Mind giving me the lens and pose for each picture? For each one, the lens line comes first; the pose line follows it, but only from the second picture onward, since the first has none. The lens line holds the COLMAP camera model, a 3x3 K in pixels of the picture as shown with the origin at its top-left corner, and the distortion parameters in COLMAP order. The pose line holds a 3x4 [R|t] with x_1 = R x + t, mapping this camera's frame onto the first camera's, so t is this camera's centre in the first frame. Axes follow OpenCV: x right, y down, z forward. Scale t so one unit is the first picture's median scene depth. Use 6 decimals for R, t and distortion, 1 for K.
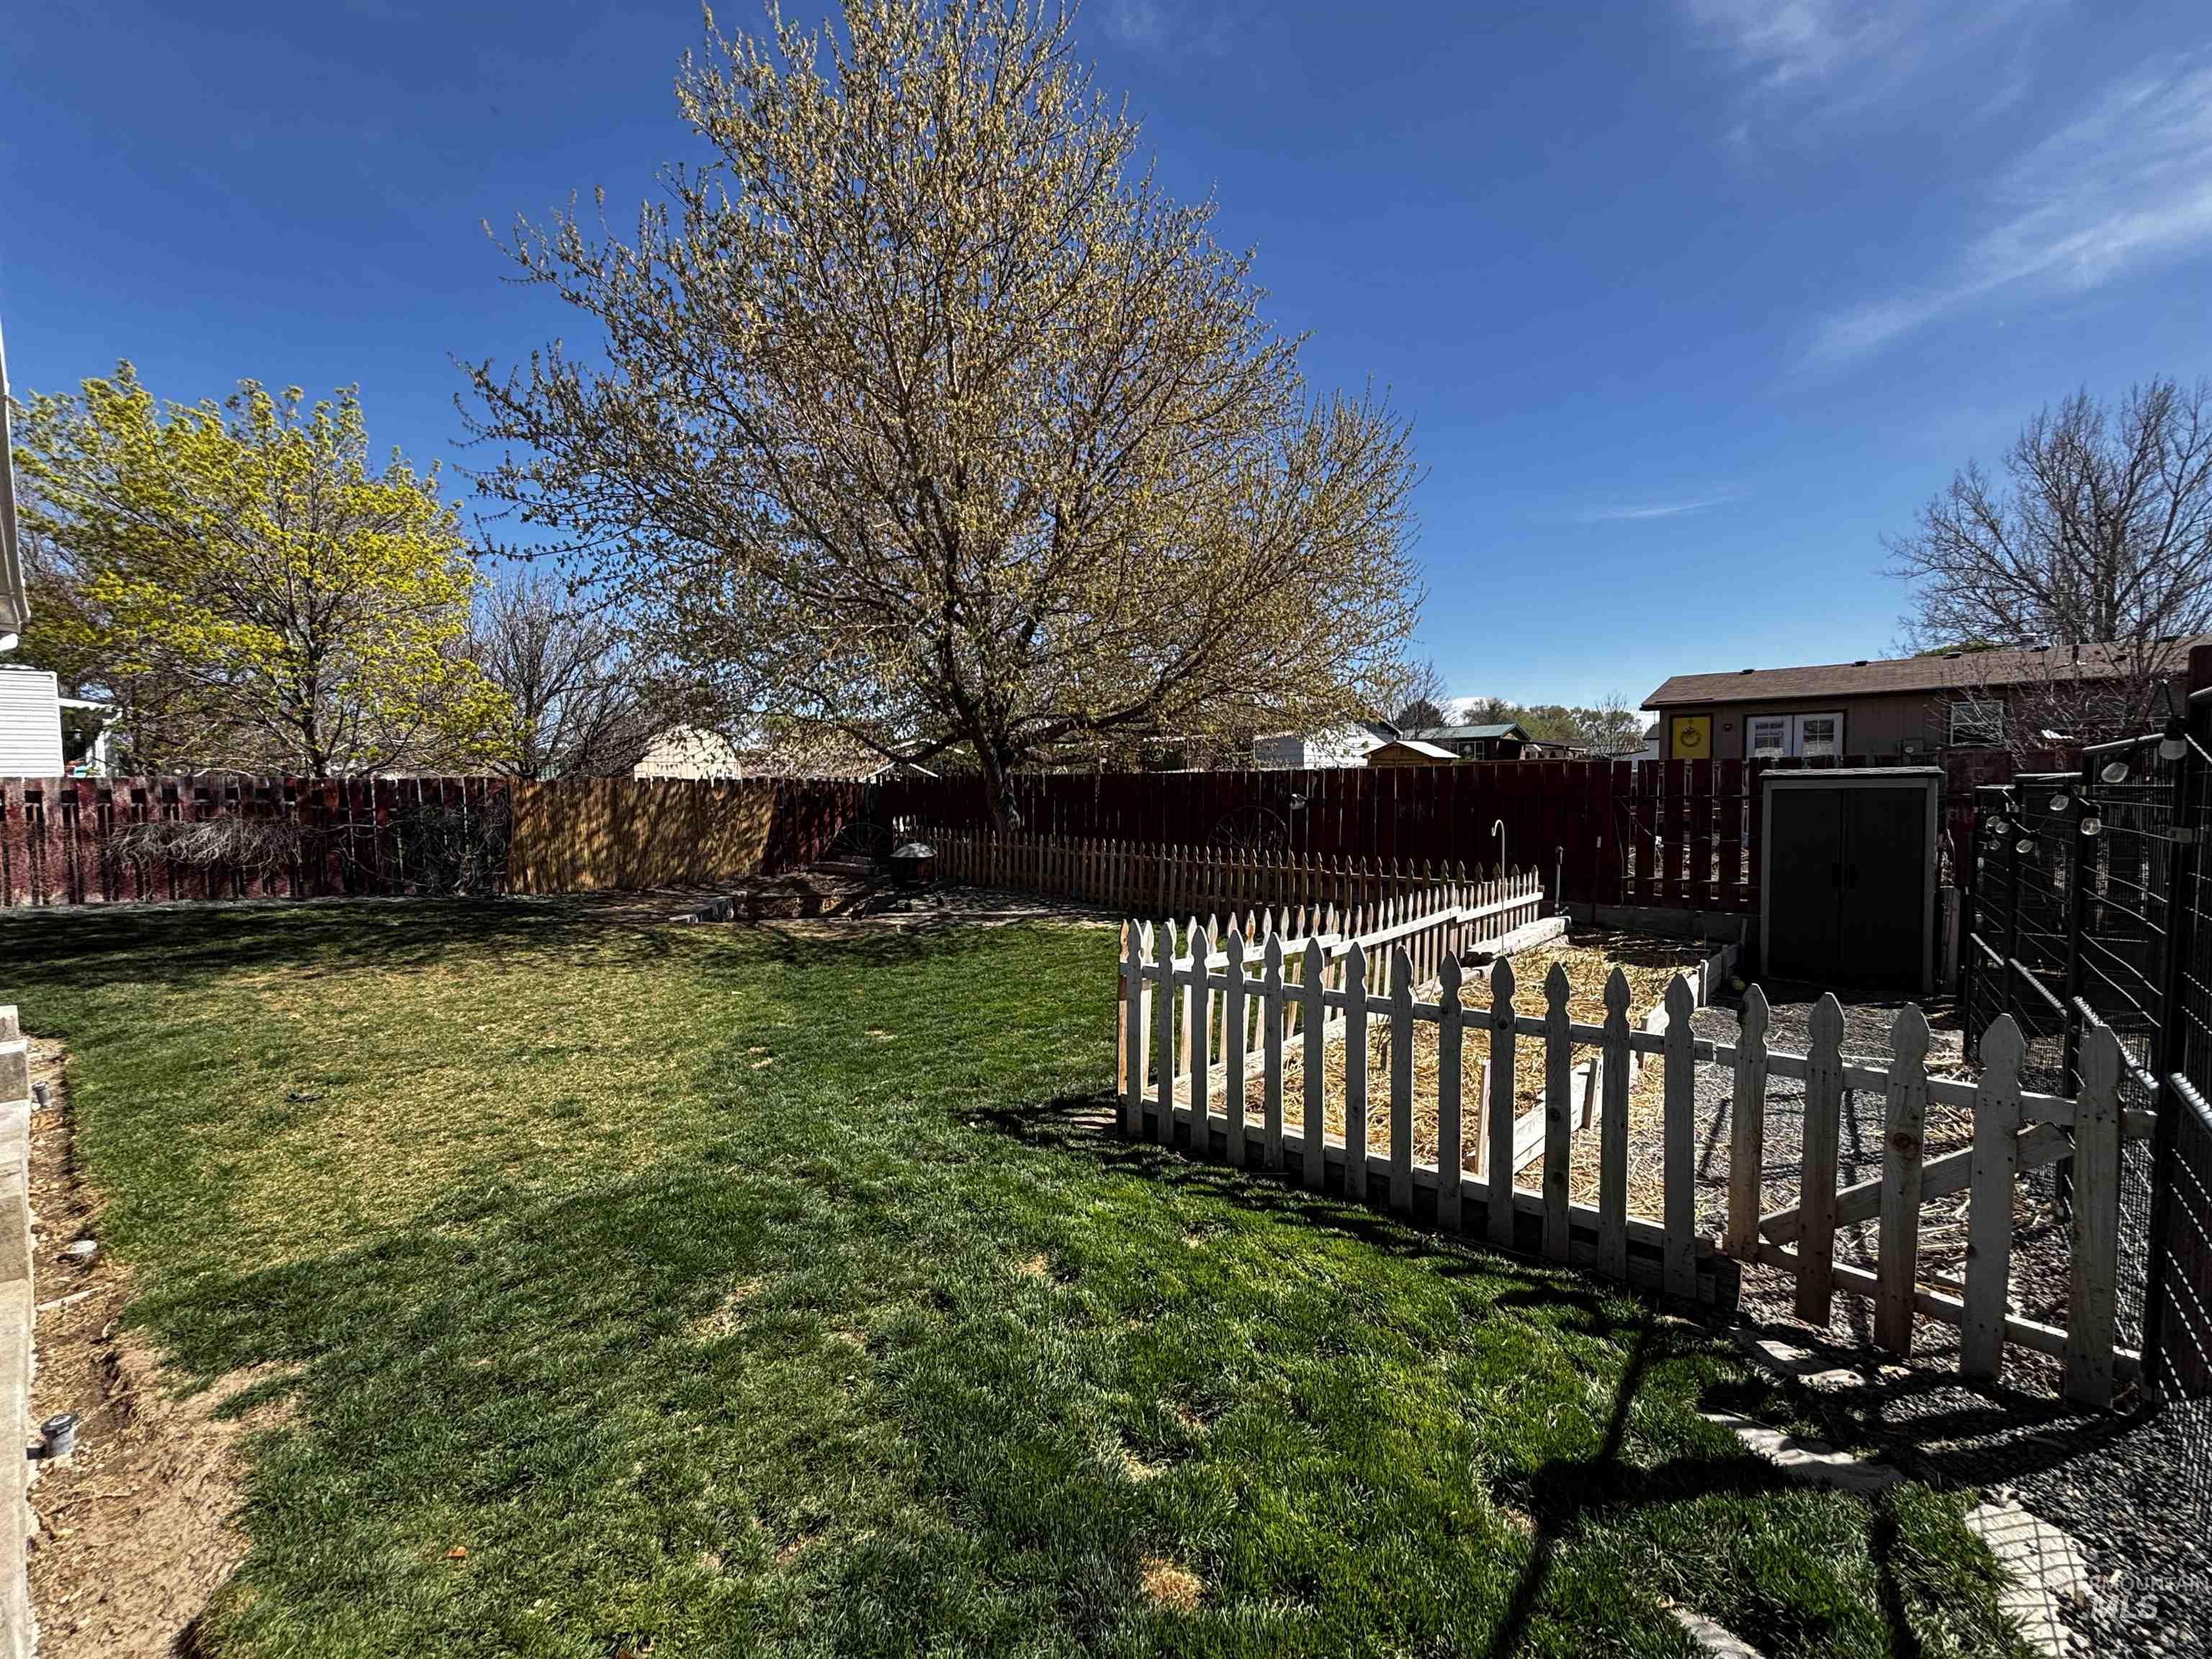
lens RADIAL K [[896.3, 0, 1106.0], [0, 896.3, 829.5], [0, 0, 1]] dist [-0.003747, -0.000228]
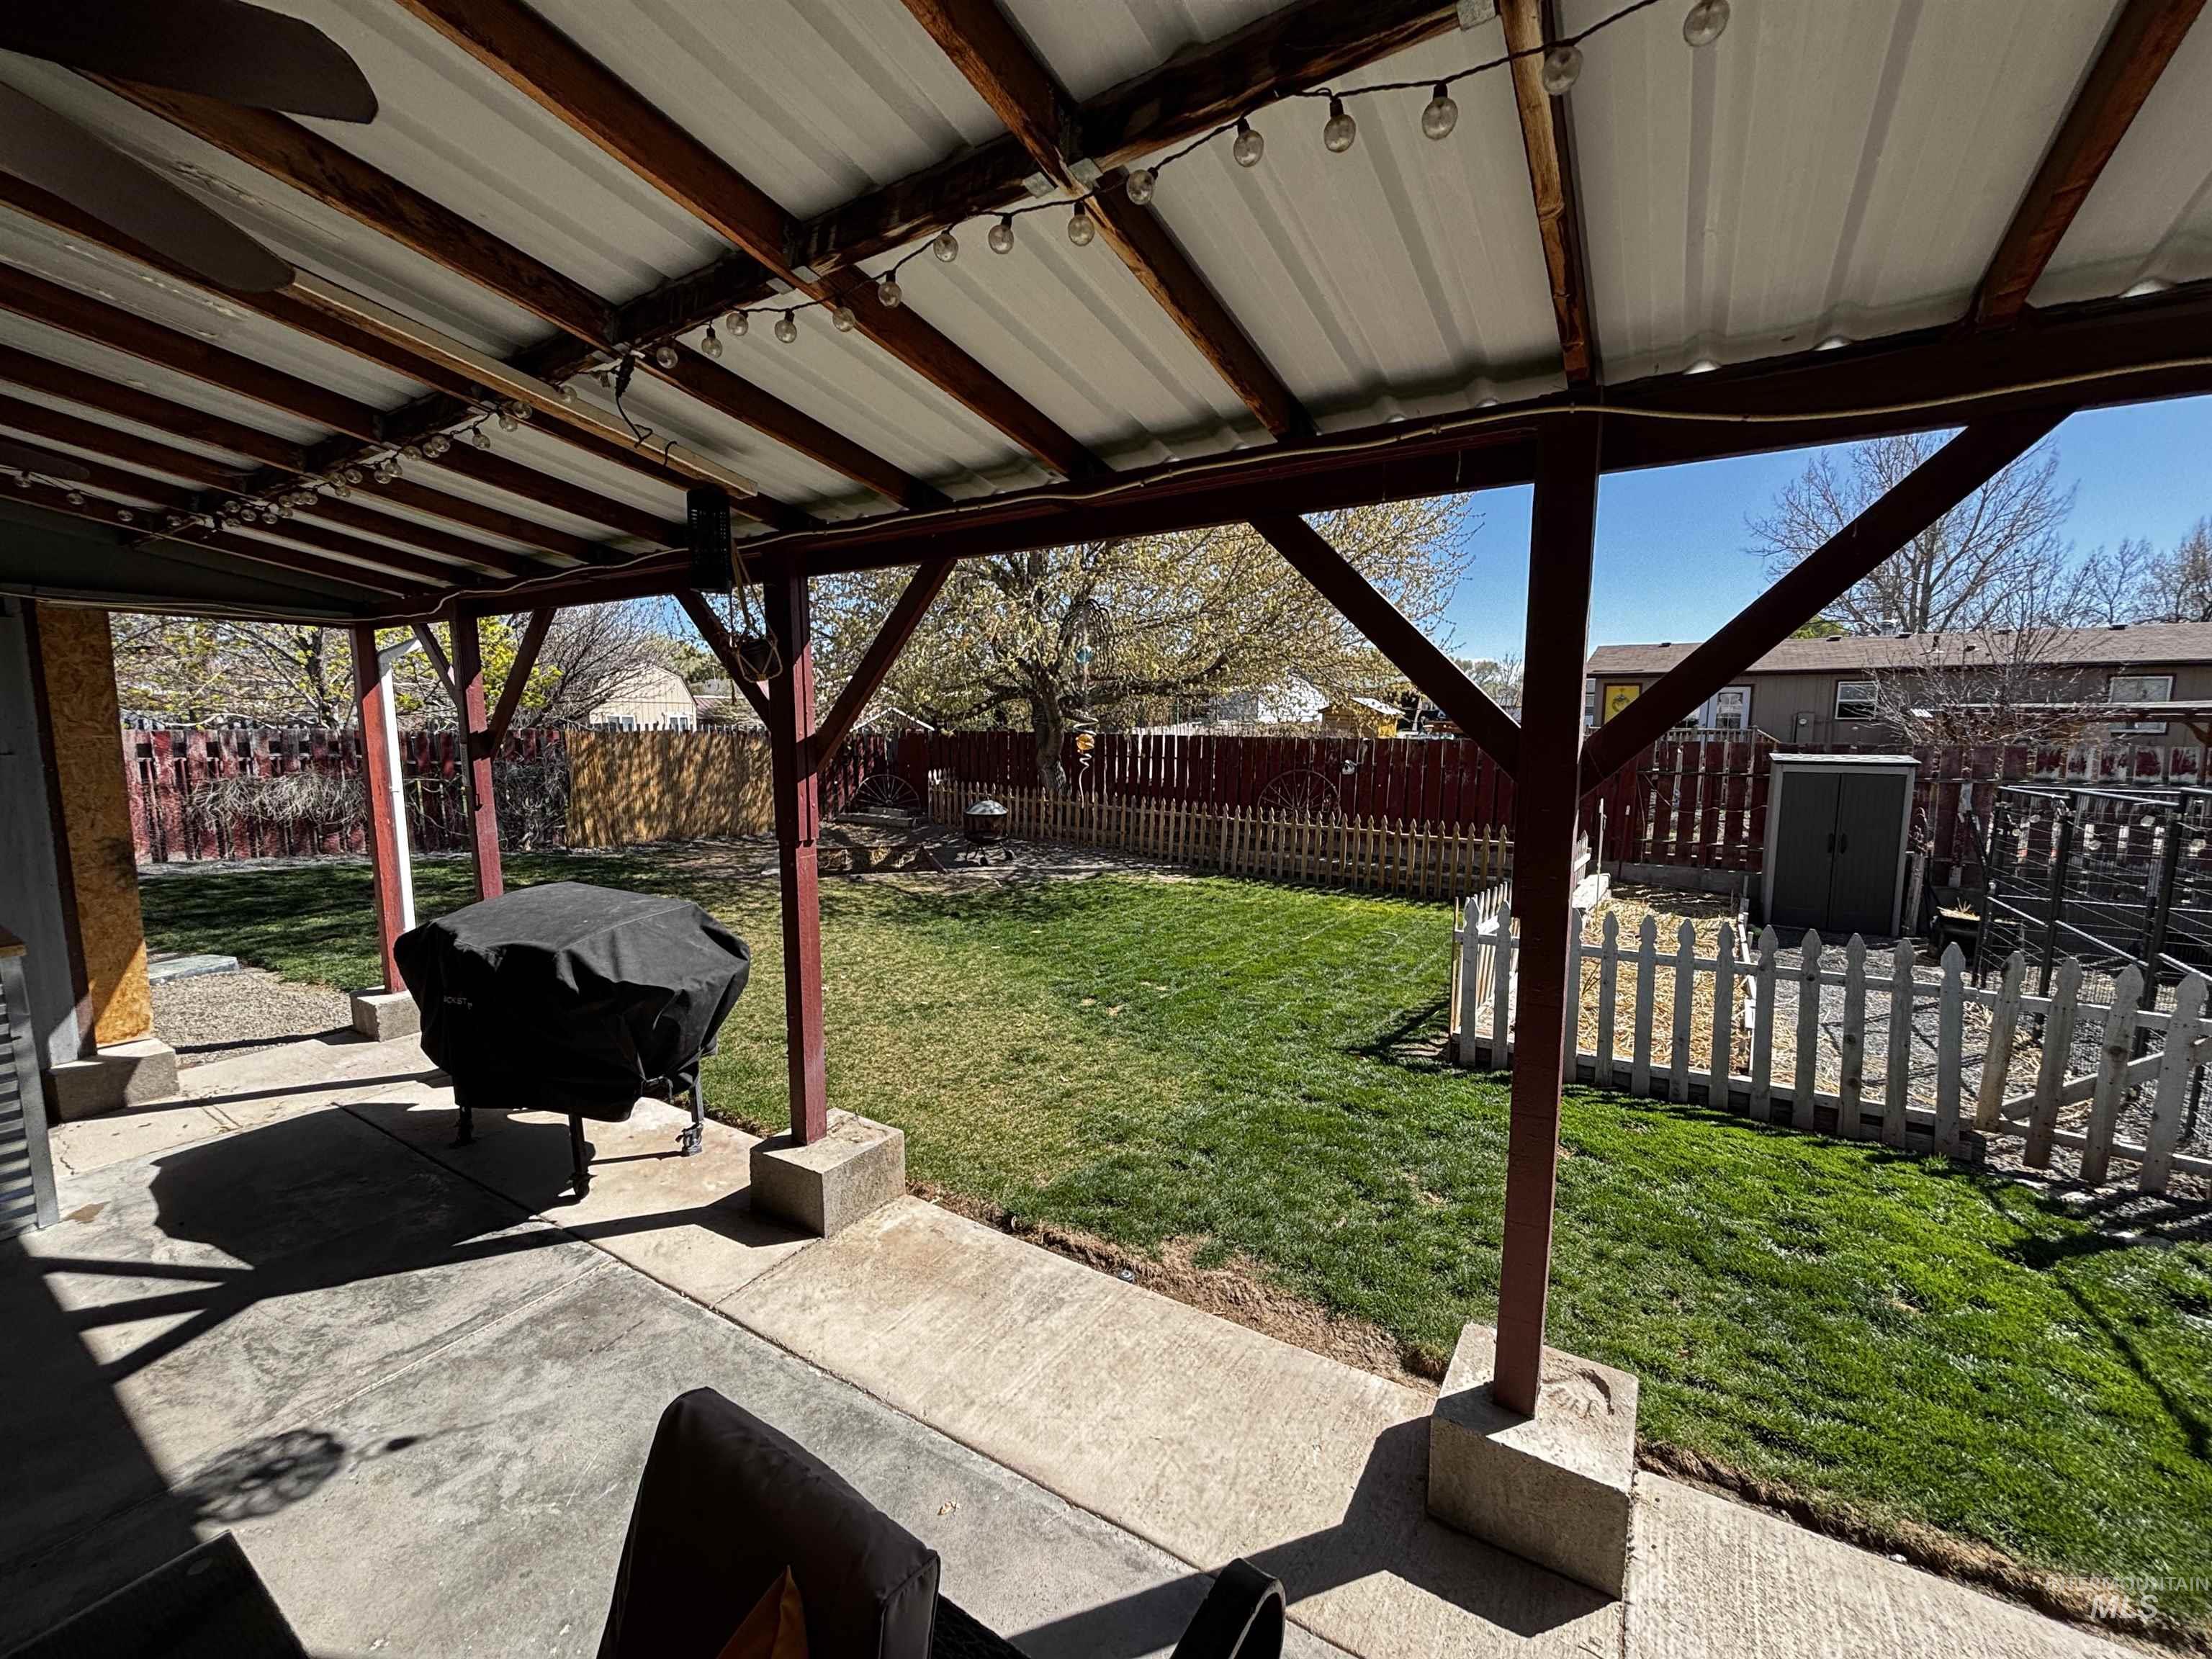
lens RADIAL K [[888.1, 0, 1106.0], [0, 888.1, 829.5], [0, 0, 1]] dist [0.003523, -0.000050]
pose [[0.991370, 0.004389, 0.131021, -0.312797], [-0.013872, 0.997340, 0.071556, -0.040411], [-0.130358, -0.072756, 0.988794, -0.091121]]
